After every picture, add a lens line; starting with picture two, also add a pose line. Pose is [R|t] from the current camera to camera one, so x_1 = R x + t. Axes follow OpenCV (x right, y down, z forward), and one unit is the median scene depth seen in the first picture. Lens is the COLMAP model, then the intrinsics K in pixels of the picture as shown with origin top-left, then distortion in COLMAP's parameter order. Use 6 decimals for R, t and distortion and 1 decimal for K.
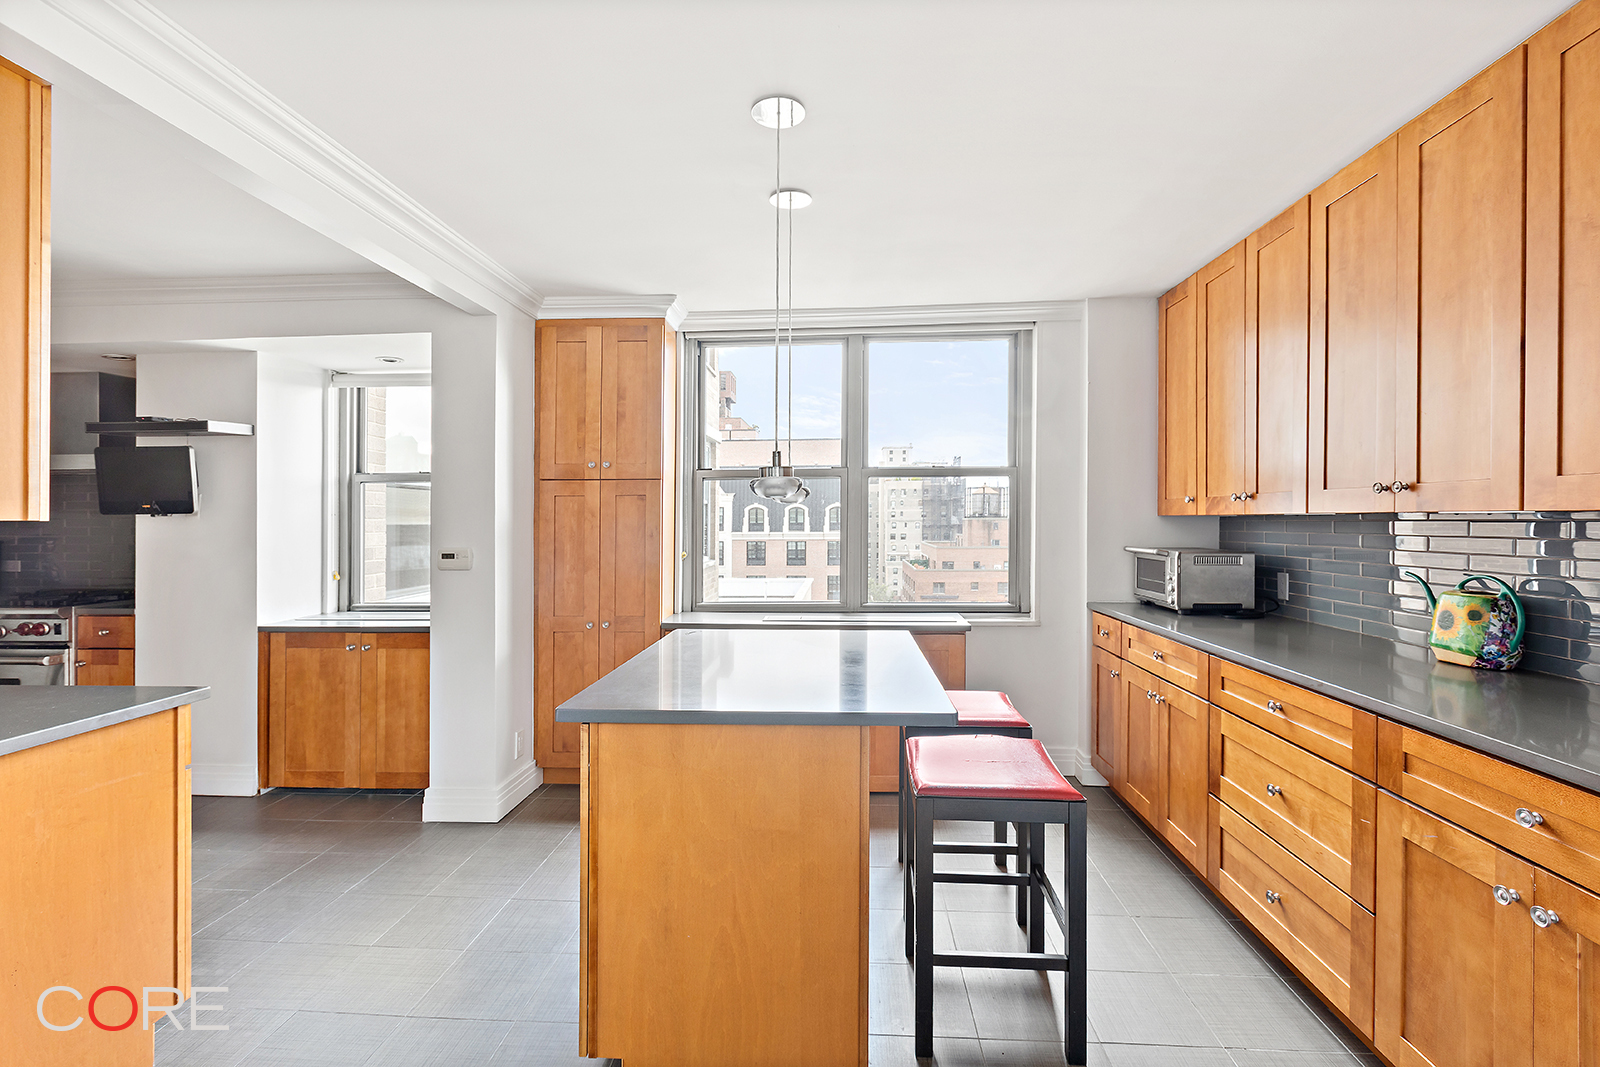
lens RADIAL K [[730.7, 0, 798.4], [0, 730.7, 518.8], [0, 0, 1]] dist [0.001259, 0.000217]
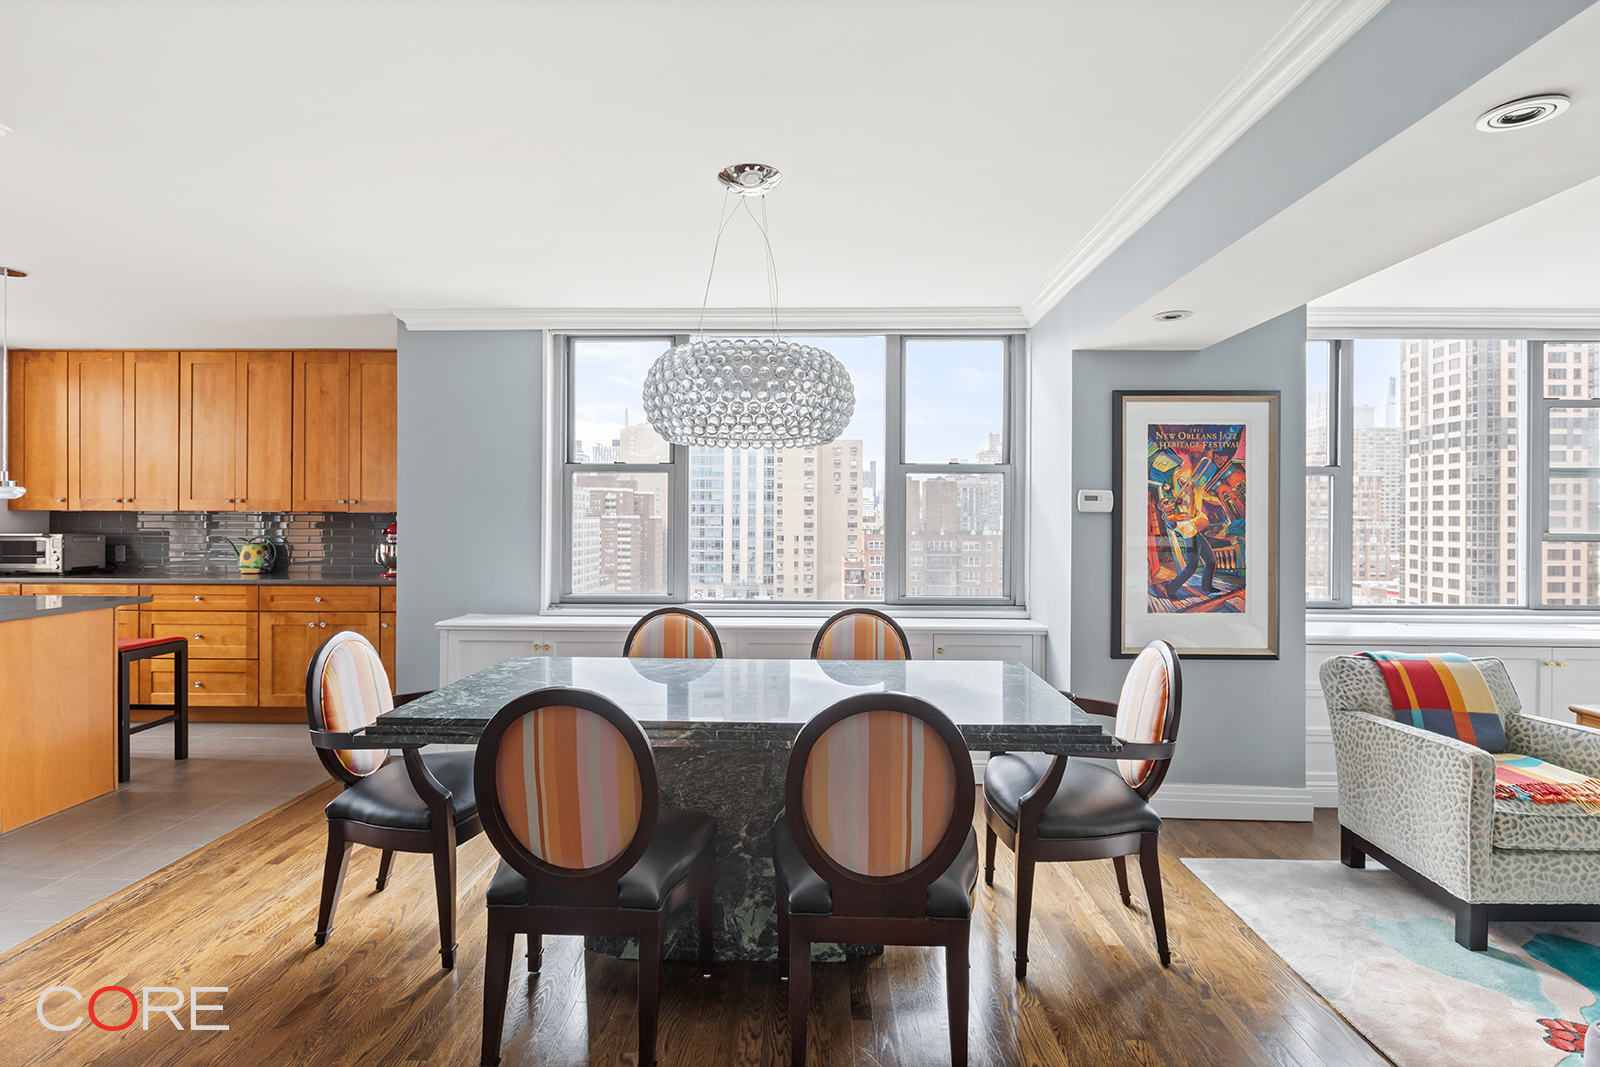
lens RADIAL K [[782.3, 0, 800.0], [0, 782.3, 533.5], [0, 0, 1]] dist [-0.003024, -0.000568]
pose [[-0.050449, -0.009606, 0.998680, -1.938685], [-0.003828, 0.999948, 0.009425, 0.035911], [-0.998719, -0.003348, -0.050484, -0.755050]]
